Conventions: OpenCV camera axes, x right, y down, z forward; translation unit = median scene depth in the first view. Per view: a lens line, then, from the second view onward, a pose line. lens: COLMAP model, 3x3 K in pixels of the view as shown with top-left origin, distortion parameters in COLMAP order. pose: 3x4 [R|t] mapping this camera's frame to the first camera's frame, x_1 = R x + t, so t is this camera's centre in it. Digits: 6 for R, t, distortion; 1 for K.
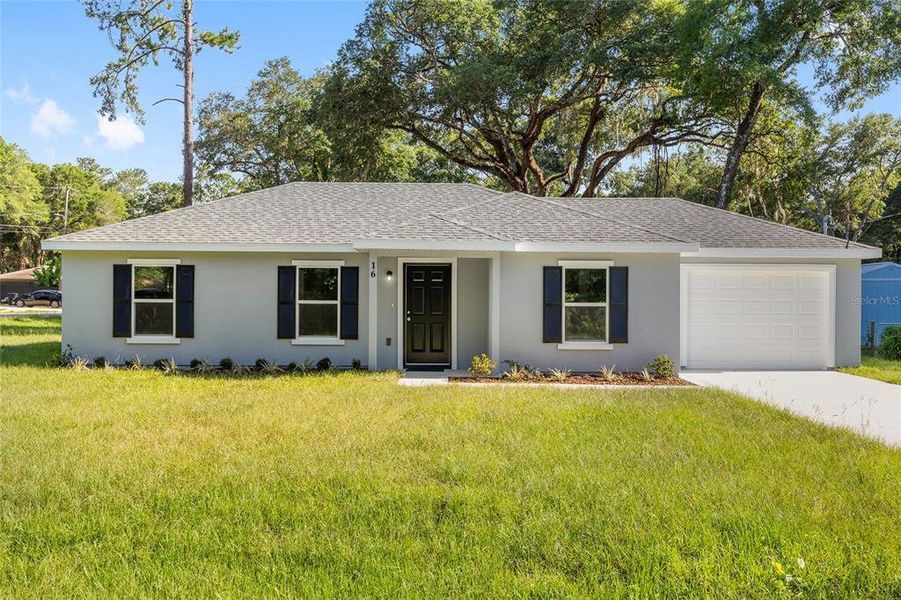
lens RADIAL K [[865.7, 0, 461.9], [0, 865.7, 300.1], [0, 0, 1]] dist [-0.005154, 0.014308]
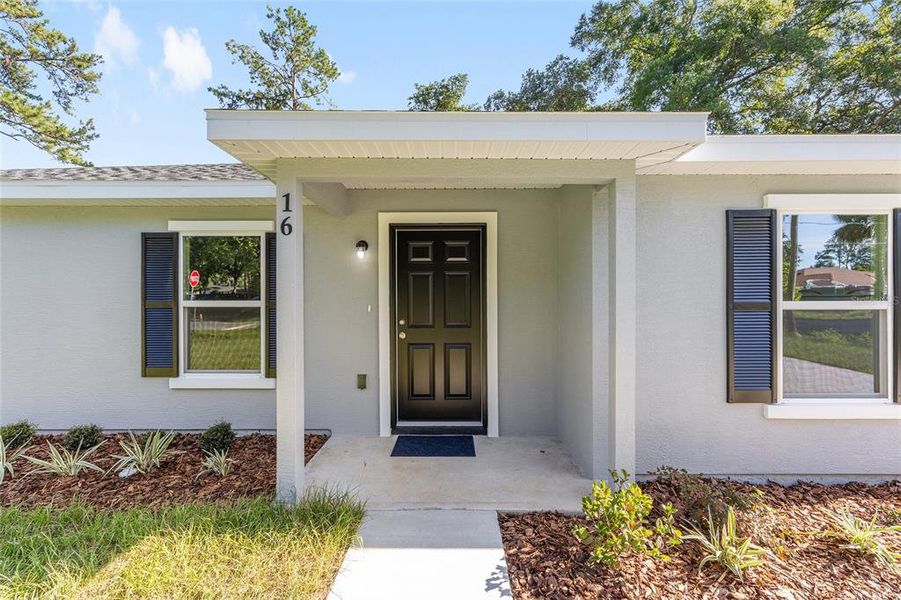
lens RADIAL K [[356.9, 0, 449.1], [0, 356.9, 302.9], [0, 0, 1]] dist [0.005694, 0.000561]
pose [[0.999602, -0.008014, -0.027050, -0.027762], [0.008105, 0.999962, 0.003256, 0.002119], [0.027023, -0.003474, 0.999629, 0.788664]]
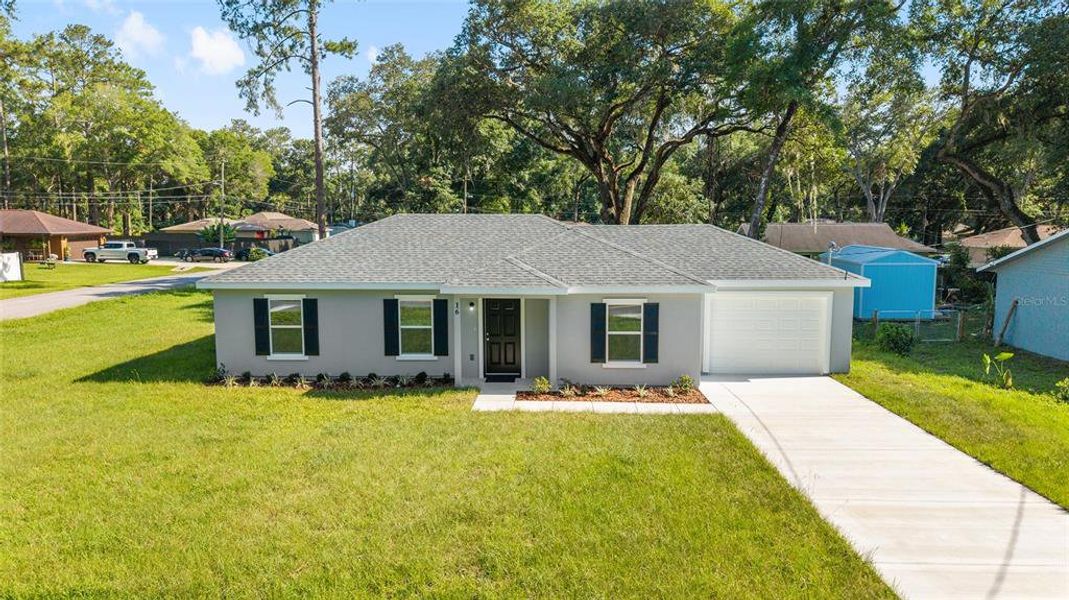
lens RADIAL K [[729.4, 0, 538.5], [0, 729.4, 298.7], [0, 0, 1]] dist [0.018669, -0.001478]
pose [[0.999400, -0.004617, -0.034334, 0.050611], [0.008448, 0.993641, 0.112276, -0.155945], [0.033597, -0.112499, 0.993084, -0.051507]]
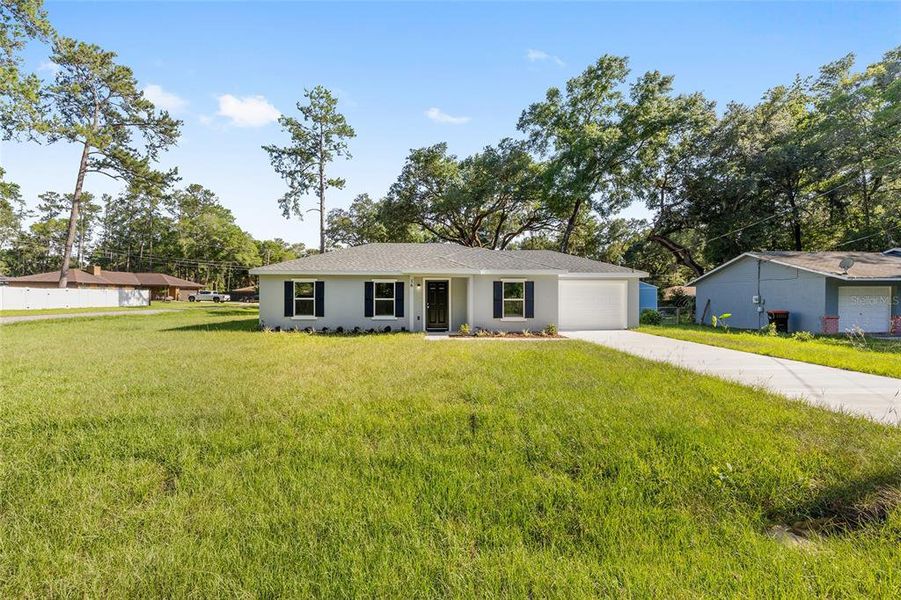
lens RADIAL K [[361.8, 0, 450.5], [0, 361.8, 300.0], [0, 0, 1]] dist [-0.001561, 0.000268]
pose [[0.999527, -0.005064, 0.030320, -0.033794], [0.005028, 0.999987, 0.001270, 0.004168], [-0.030326, -0.001117, 0.999539, 0.126479]]
